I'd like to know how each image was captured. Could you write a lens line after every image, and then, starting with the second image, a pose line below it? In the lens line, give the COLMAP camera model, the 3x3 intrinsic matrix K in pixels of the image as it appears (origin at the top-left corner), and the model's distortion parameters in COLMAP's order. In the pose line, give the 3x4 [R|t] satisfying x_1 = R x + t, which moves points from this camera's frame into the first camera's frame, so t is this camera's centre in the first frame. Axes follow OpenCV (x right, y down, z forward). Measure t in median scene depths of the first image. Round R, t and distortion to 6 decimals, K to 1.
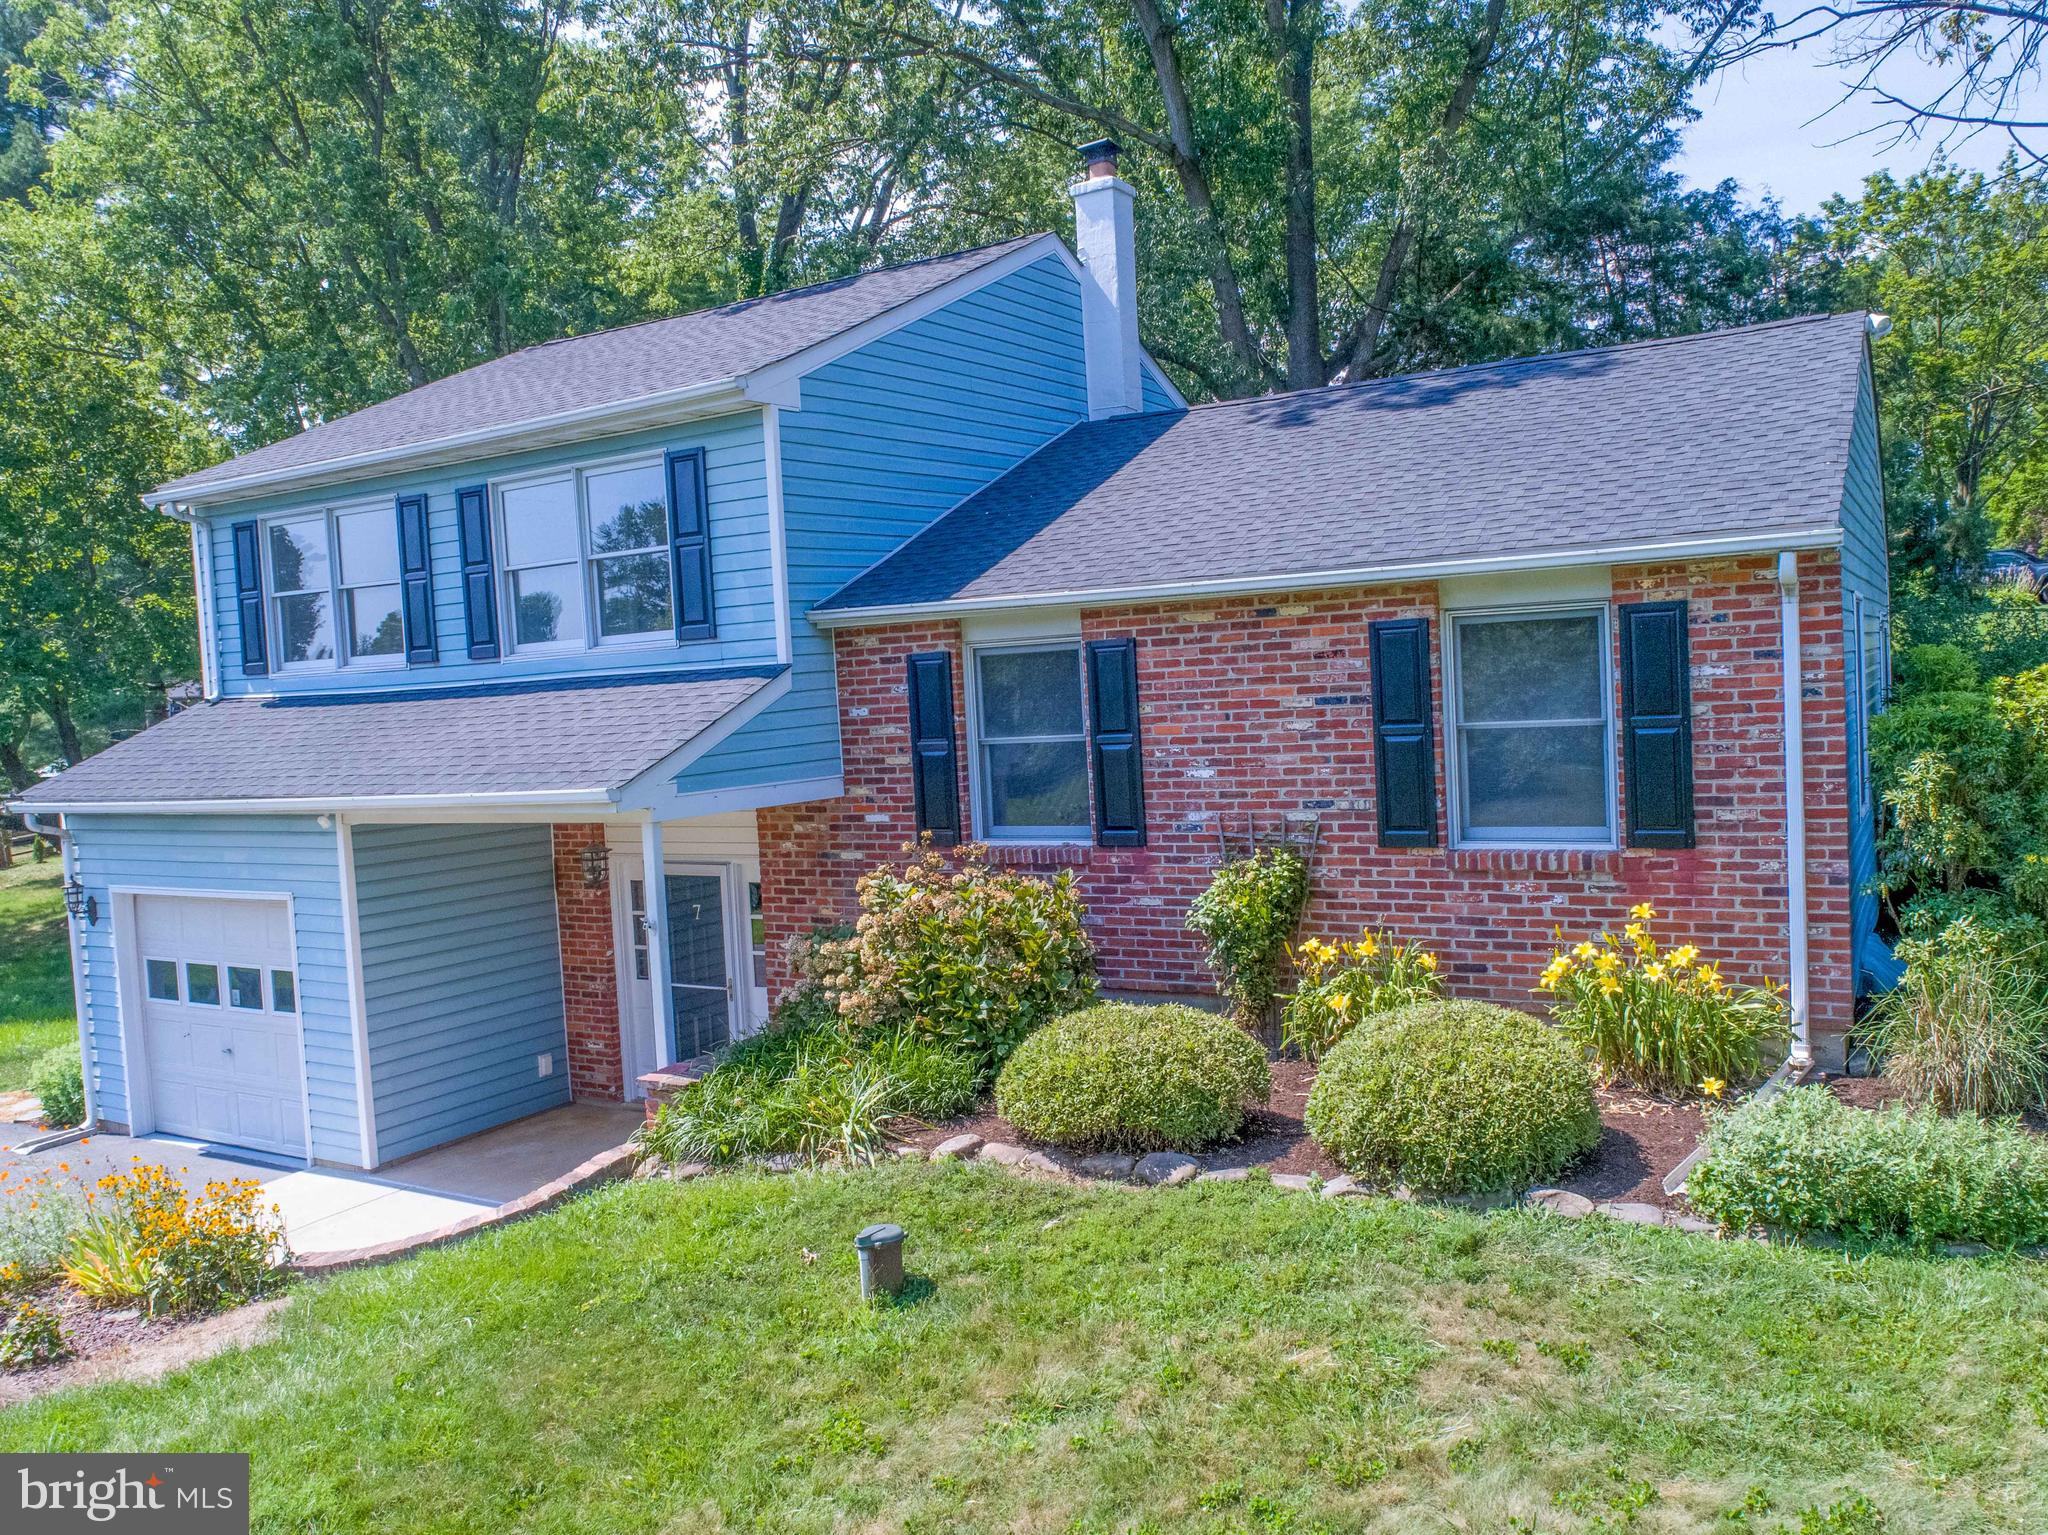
lens RADIAL K [[1595.6, 0, 1024.0], [0, 1595.6, 767.5], [0, 0, 1]] dist [-0.014138, 0.000026]
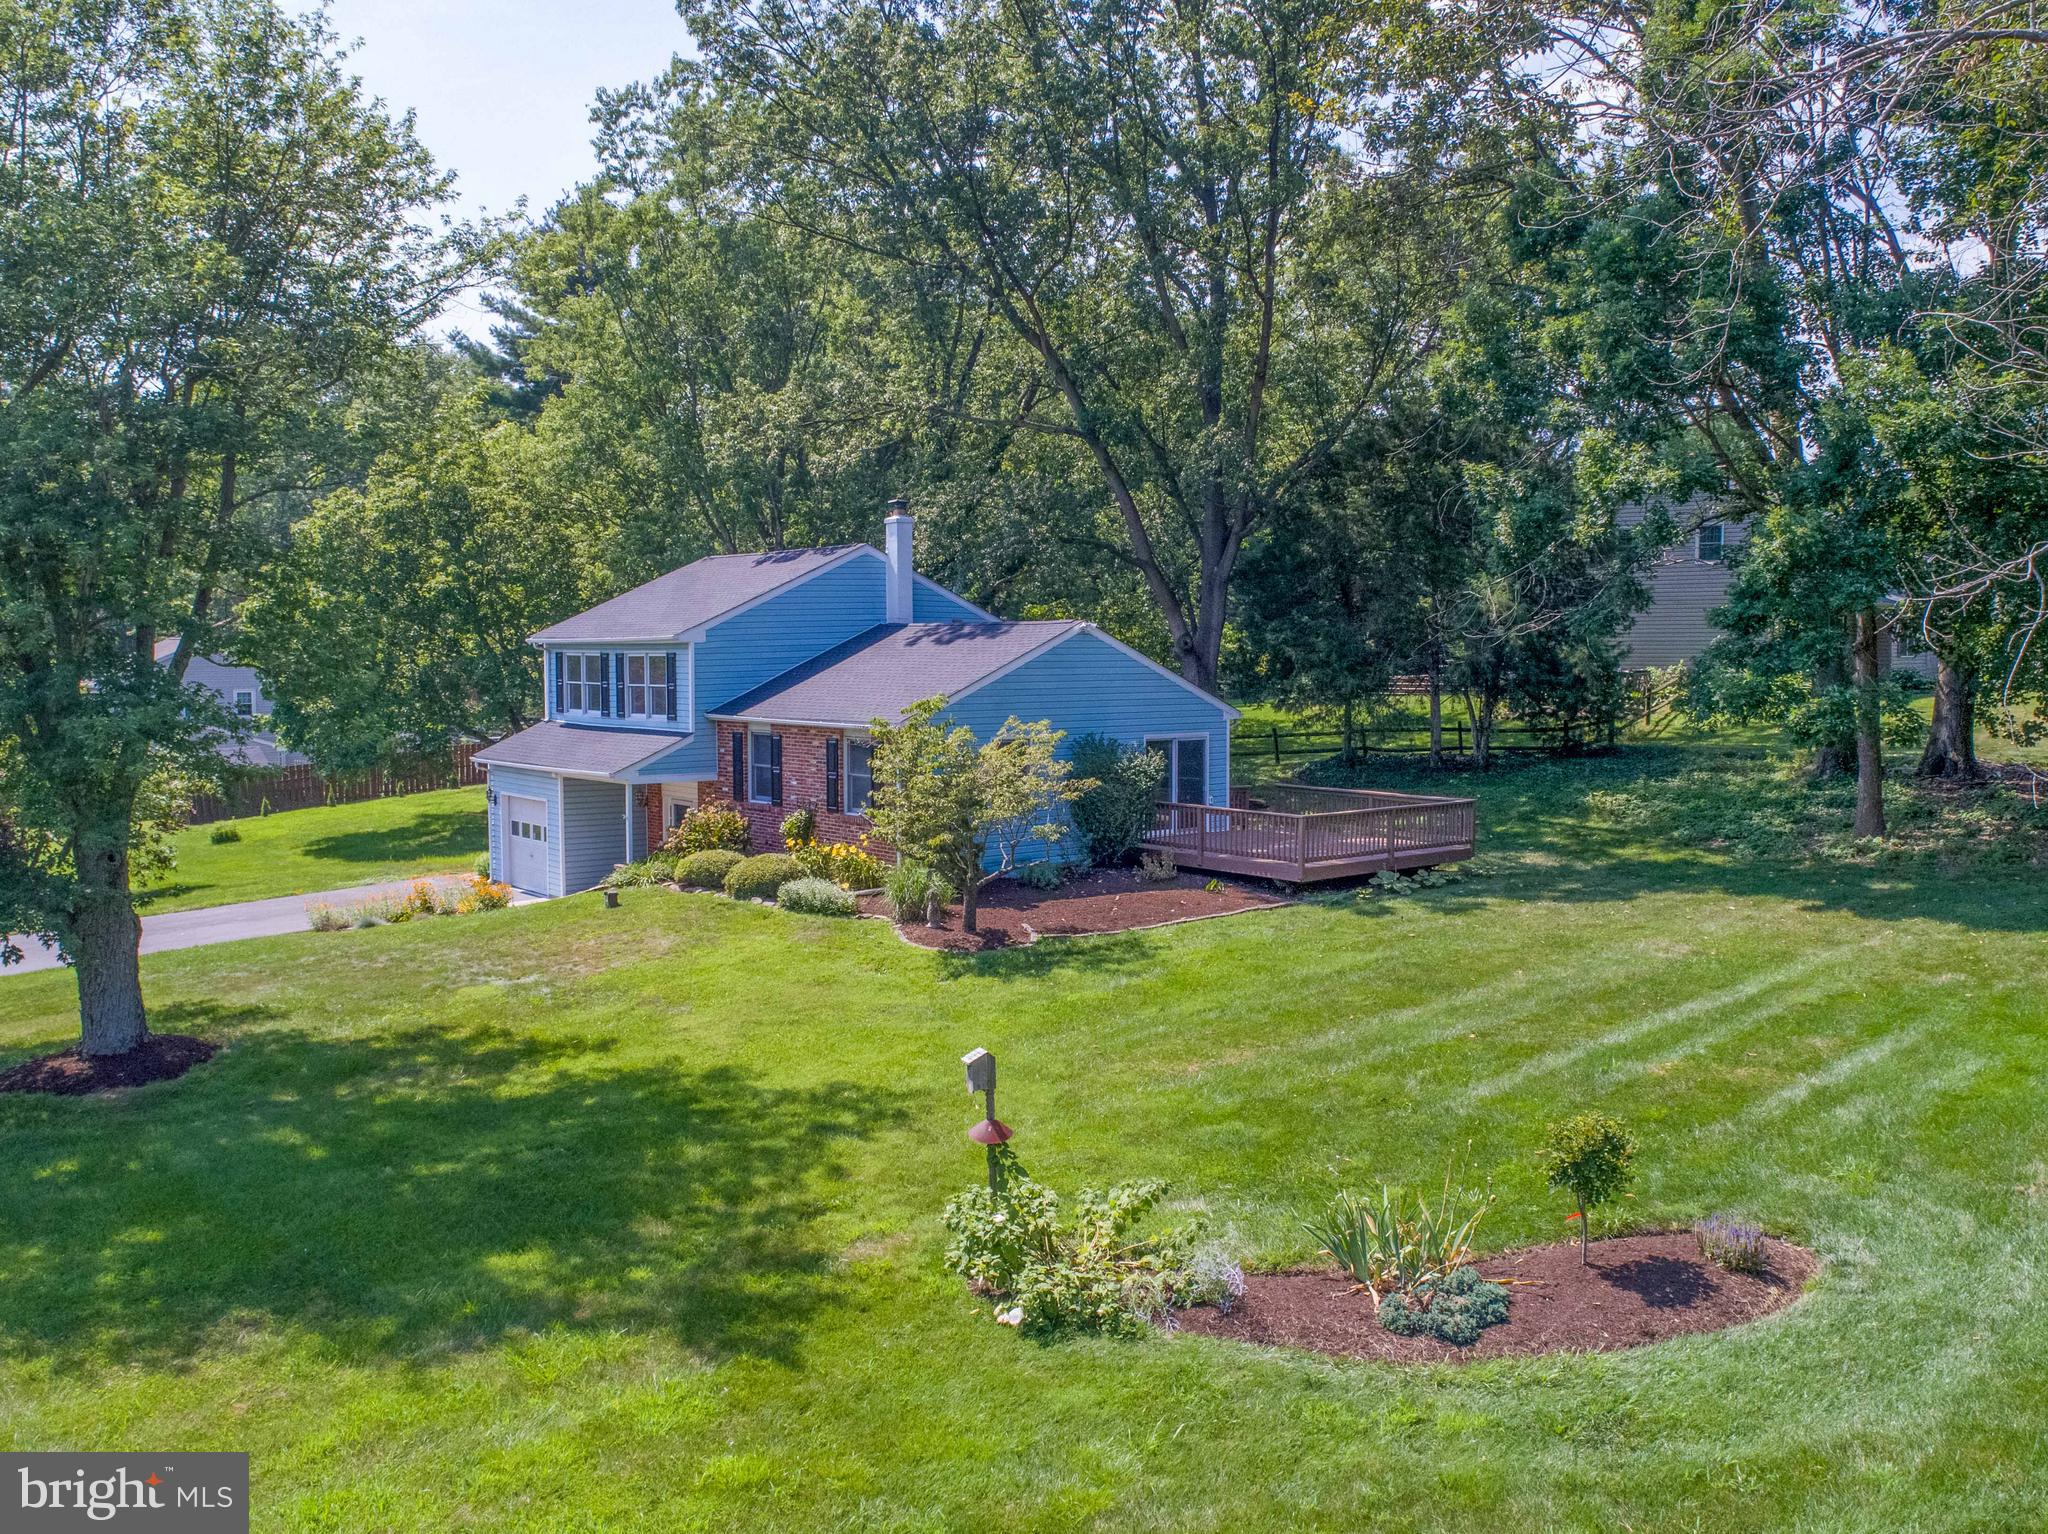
lens RADIAL K [[1595.6, 0, 1024.0], [0, 1595.6, 767.0], [0, 0, 1]] dist [-0.014138, 0.000026]
pose [[0.947526, 0.075614, -0.310608, 1.245142], [-0.067808, 0.997053, 0.035870, -0.139502], [0.312405, -0.012926, 0.949861, -1.451769]]
